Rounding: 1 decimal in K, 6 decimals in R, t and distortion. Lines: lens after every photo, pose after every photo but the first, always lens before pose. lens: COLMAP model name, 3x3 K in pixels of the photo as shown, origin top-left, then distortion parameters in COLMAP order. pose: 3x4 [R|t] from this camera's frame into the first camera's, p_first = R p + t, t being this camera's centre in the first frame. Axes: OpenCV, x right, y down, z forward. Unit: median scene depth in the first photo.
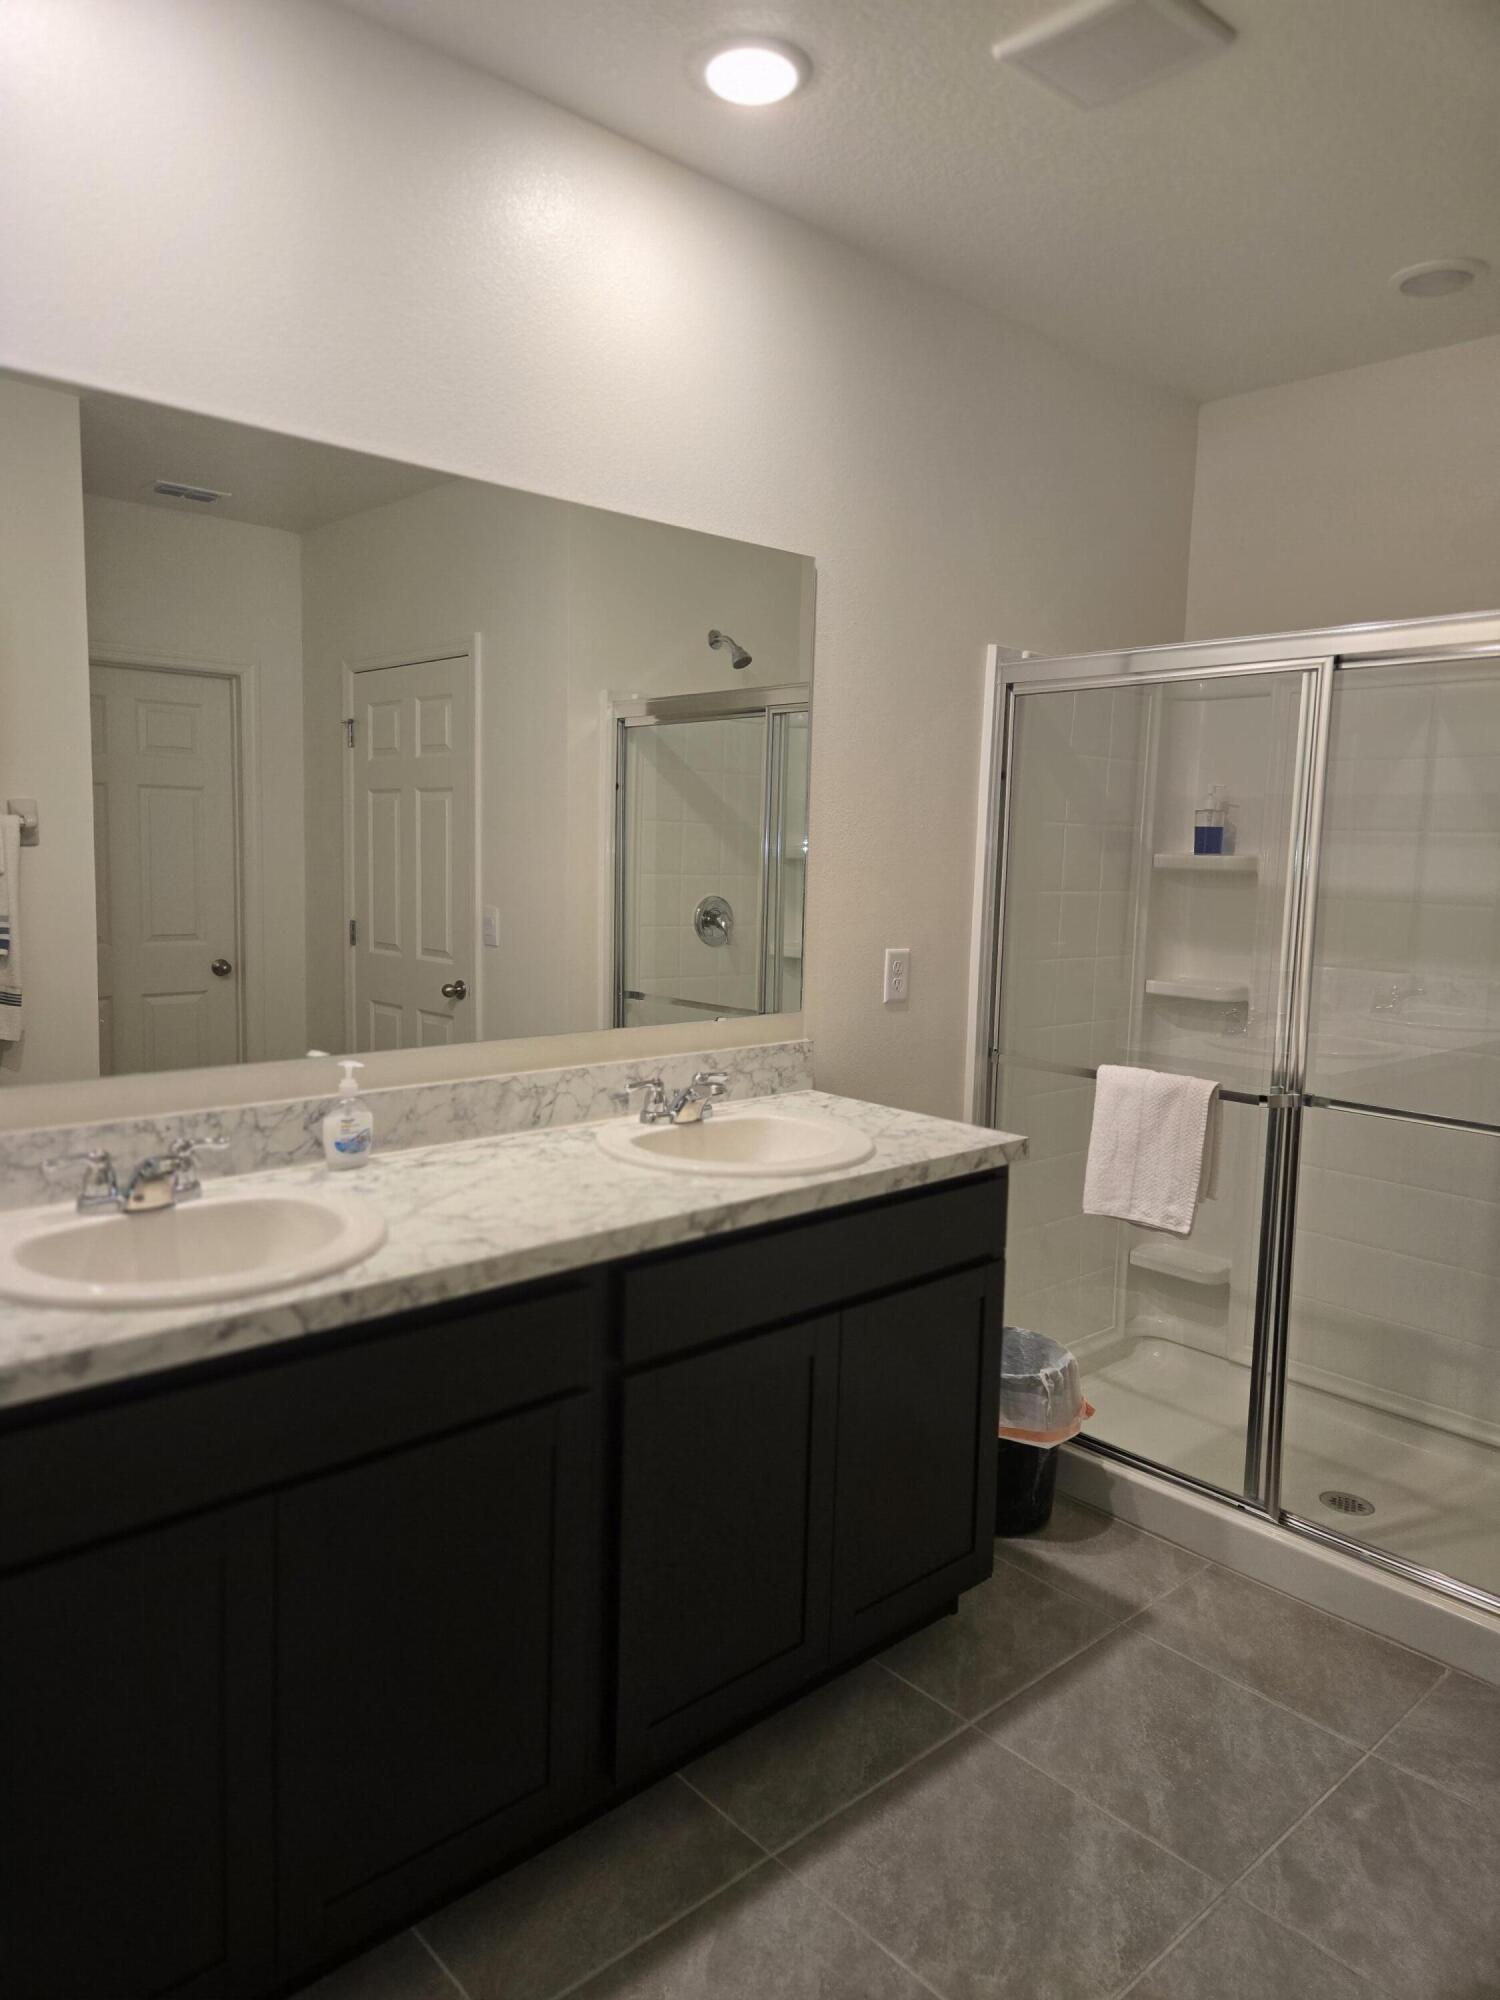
lens RADIAL K [[1325.9, 0, 738.5], [0, 1325.9, 985.1], [0, 0, 1]] dist [0.033495, -0.028330]
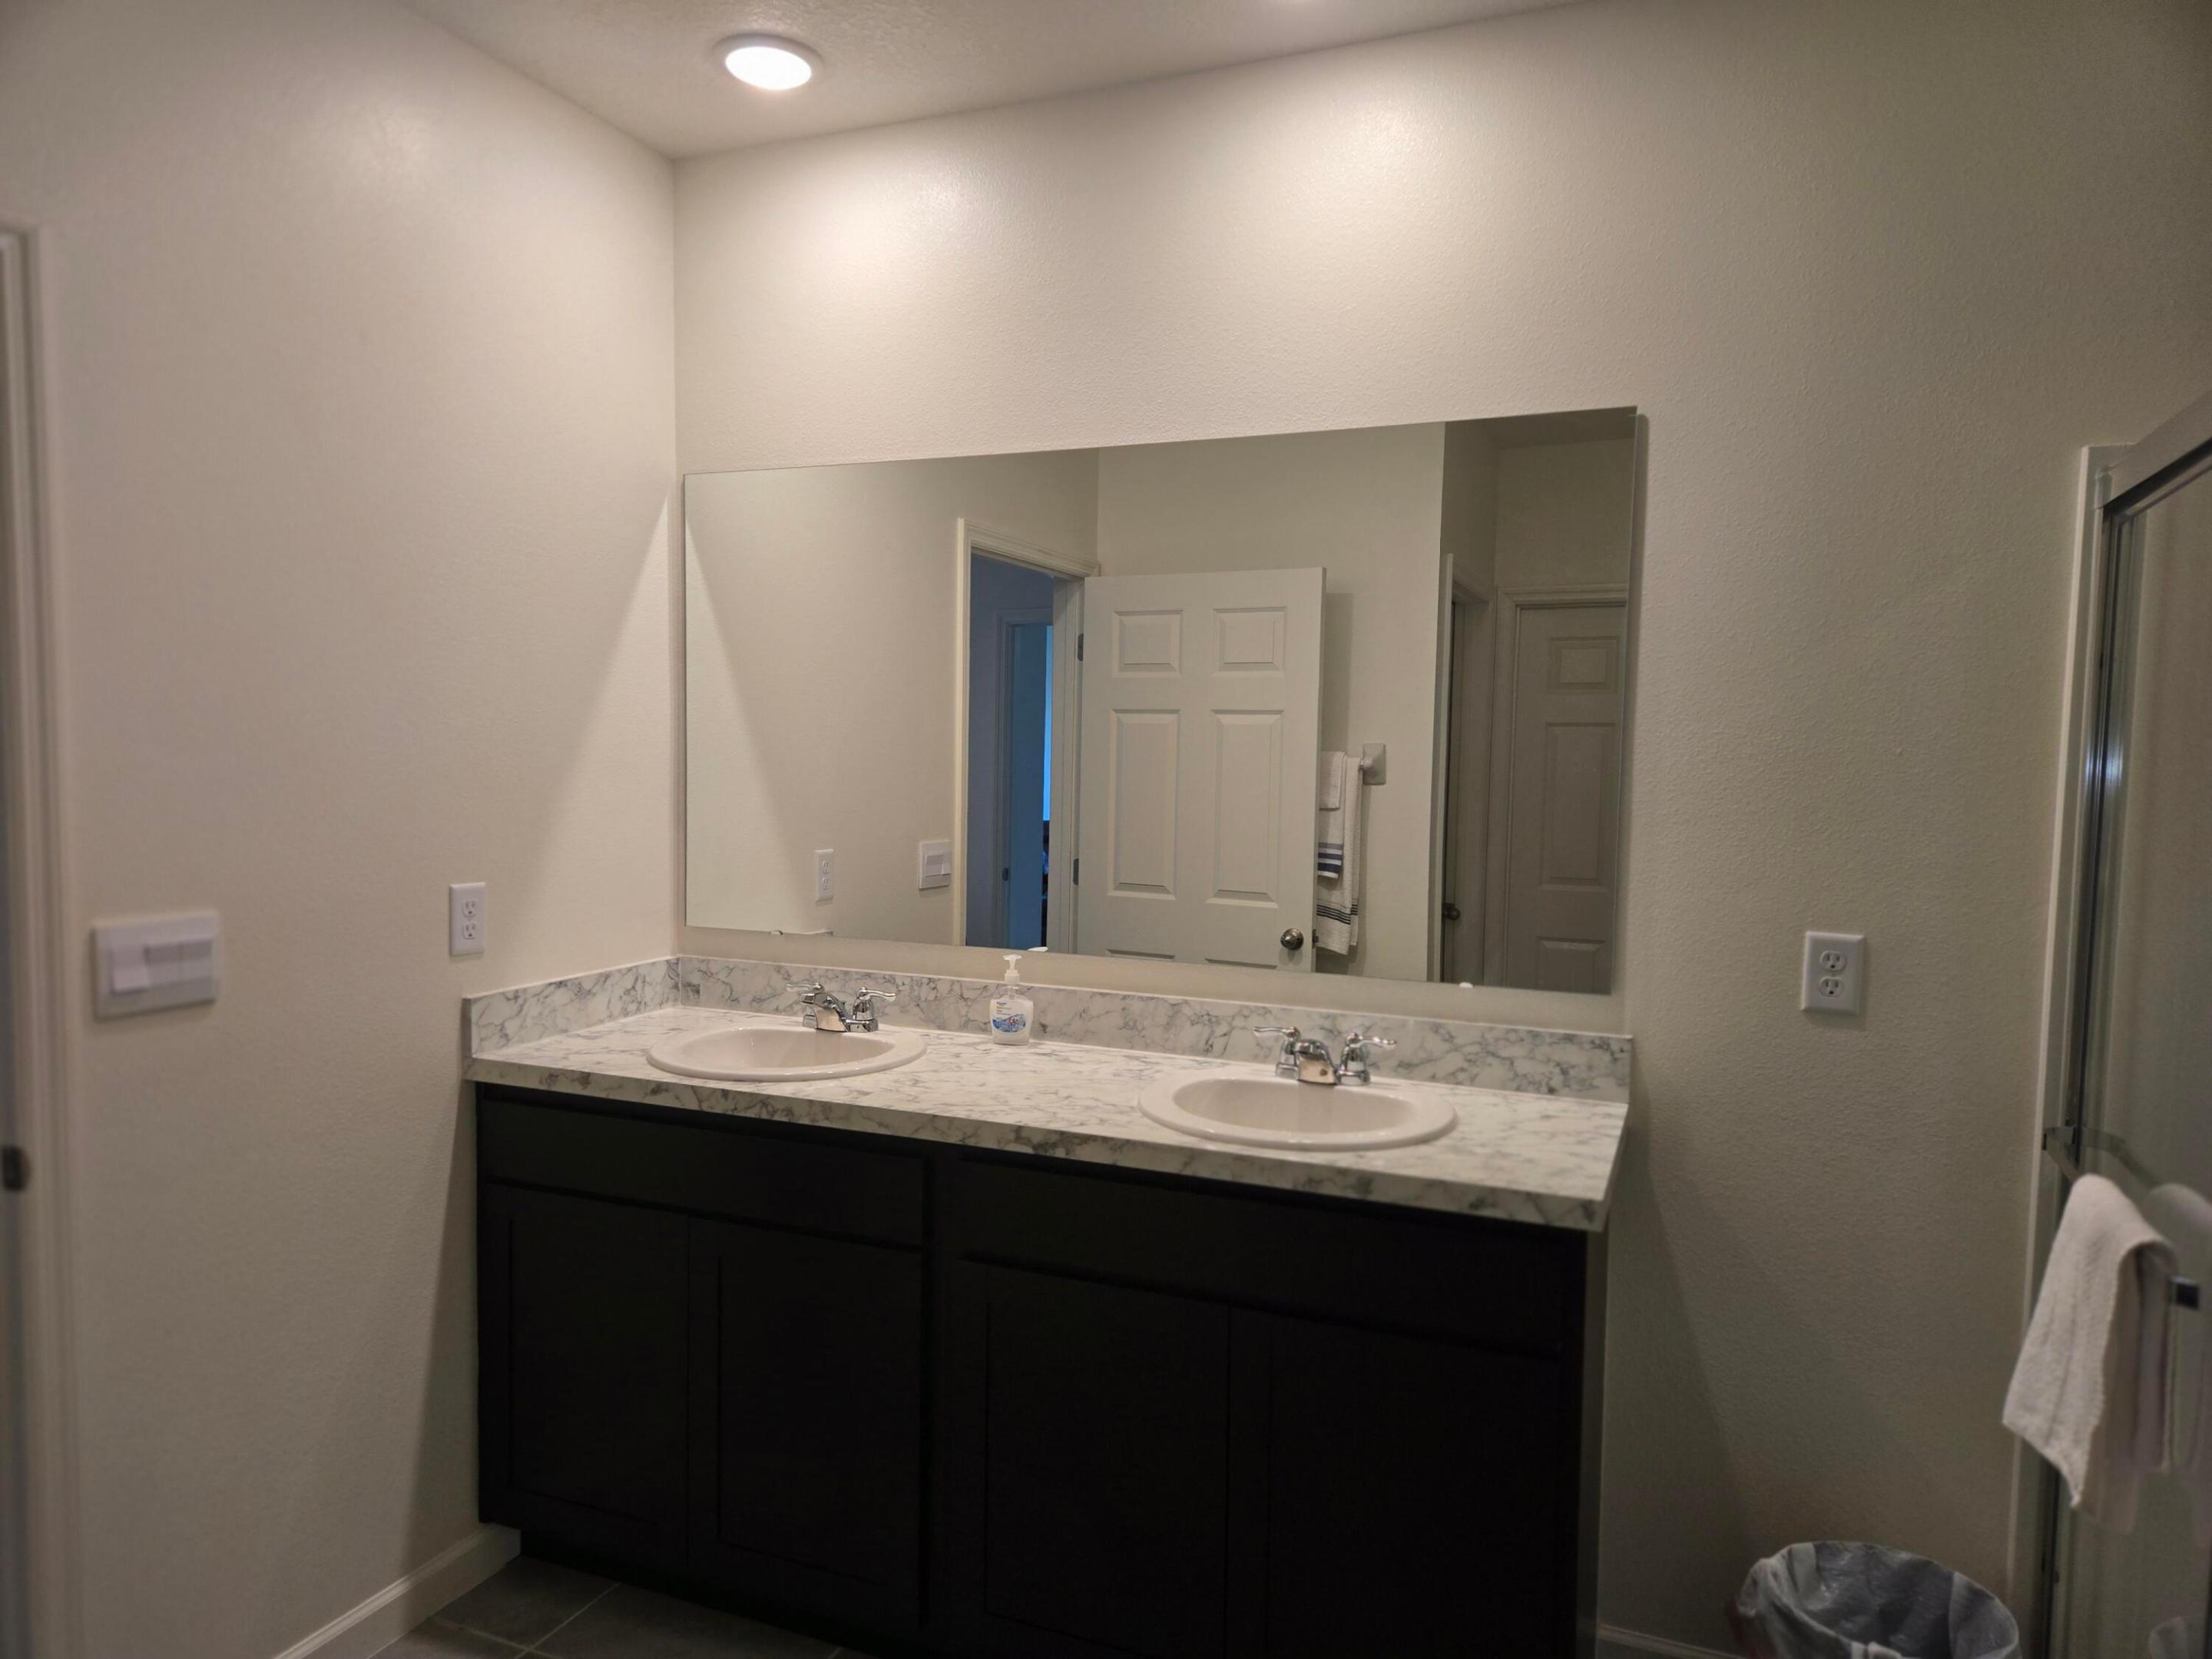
lens RADIAL K [[1466.5, 0, 1093.8], [0, 1466.5, 841.8], [0, 0, 1]] dist [0.033495, -0.028330]
pose [[0.420581, 0.038913, -0.906420, 0.842059], [-0.105003, 0.994454, -0.006029, -0.039255], [0.901158, 0.097713, 0.422335, 0.455335]]
